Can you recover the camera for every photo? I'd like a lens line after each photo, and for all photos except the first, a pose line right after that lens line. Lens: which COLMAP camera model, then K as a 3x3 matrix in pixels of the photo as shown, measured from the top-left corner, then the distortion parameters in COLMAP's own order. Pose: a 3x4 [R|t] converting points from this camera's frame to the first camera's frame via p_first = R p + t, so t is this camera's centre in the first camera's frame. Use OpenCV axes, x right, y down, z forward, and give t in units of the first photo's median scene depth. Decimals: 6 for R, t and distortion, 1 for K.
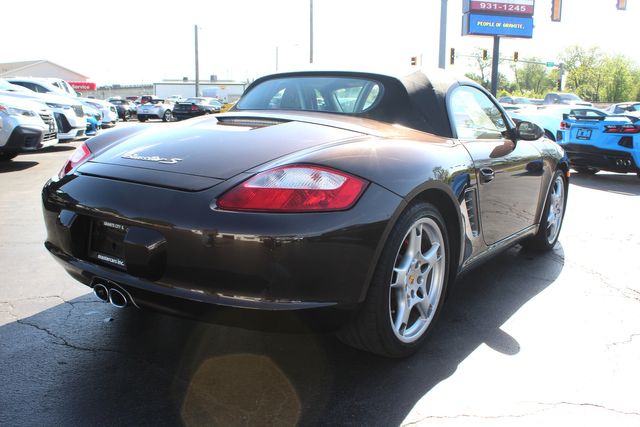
lens RADIAL K [[598.6, 0, 320.0], [0, 598.6, 213.5], [0, 0, 1]] dist [-0.162310, 0.172283]
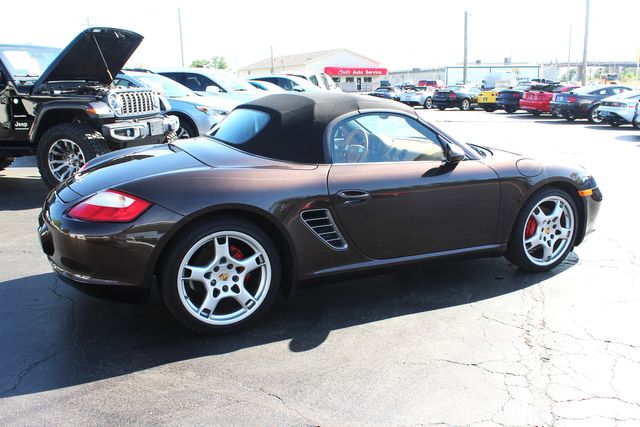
lens RADIAL K [[598.6, 0, 320.0], [0, 598.6, 213.5], [0, 0, 1]] dist [-0.162310, 0.172283]
pose [[0.874571, 0.074445, -0.479149, 0.531358], [-0.059199, 0.997145, 0.046872, -0.057055], [0.481271, -0.012627, 0.876481, -0.021551]]
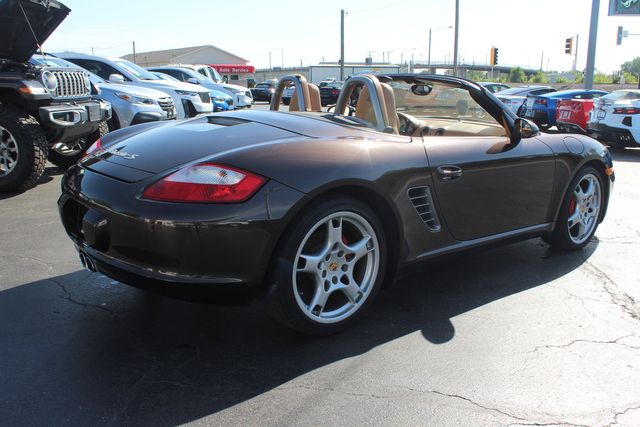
lens RADIAL K [[598.6, 0, 320.0], [0, 598.6, 213.5], [0, 0, 1]] dist [-0.162310, 0.172283]
pose [[0.964660, 0.047072, -0.259259, 0.230703], [-0.039303, 0.998612, 0.035074, -0.014784], [0.260550, -0.023645, 0.965171, -0.043316]]
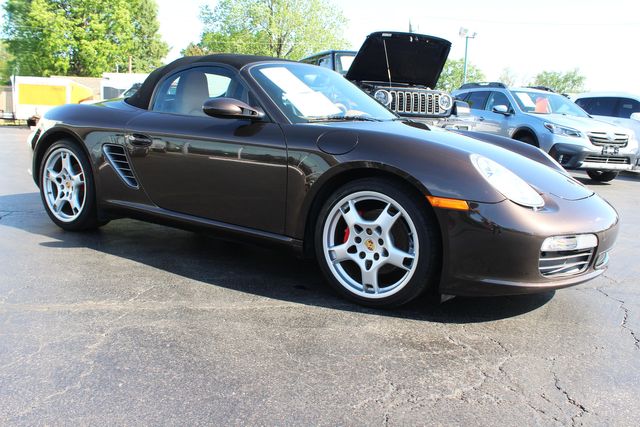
lens RADIAL K [[598.6, 0, 320.0], [0, 598.6, 213.5], [0, 0, 1]] dist [-0.162310, 0.172283]
pose [[0.043411, 0.143635, -0.988678, 1.033321], [-0.233574, 0.963644, 0.129742, -0.110160], [0.971369, 0.225298, 0.075382, 0.889753]]
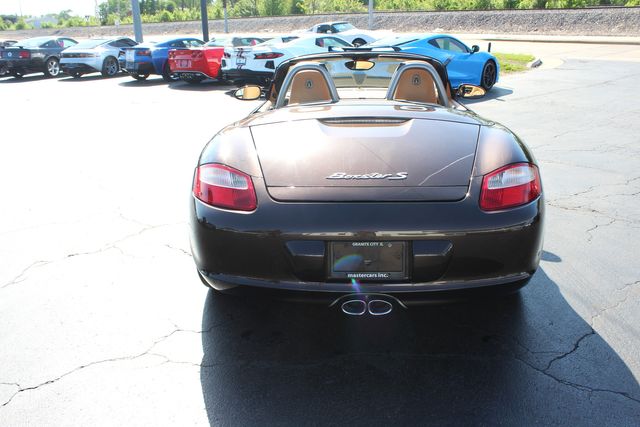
lens RADIAL K [[598.6, 0, 320.0], [0, 598.6, 213.5], [0, 0, 1]] dist [-0.162310, 0.172283]
pose [[0.839920, -0.211749, 0.499697, -0.488218], [0.143437, 0.974616, 0.171901, -0.119821], [-0.523413, -0.072707, 0.848972, 0.059989]]
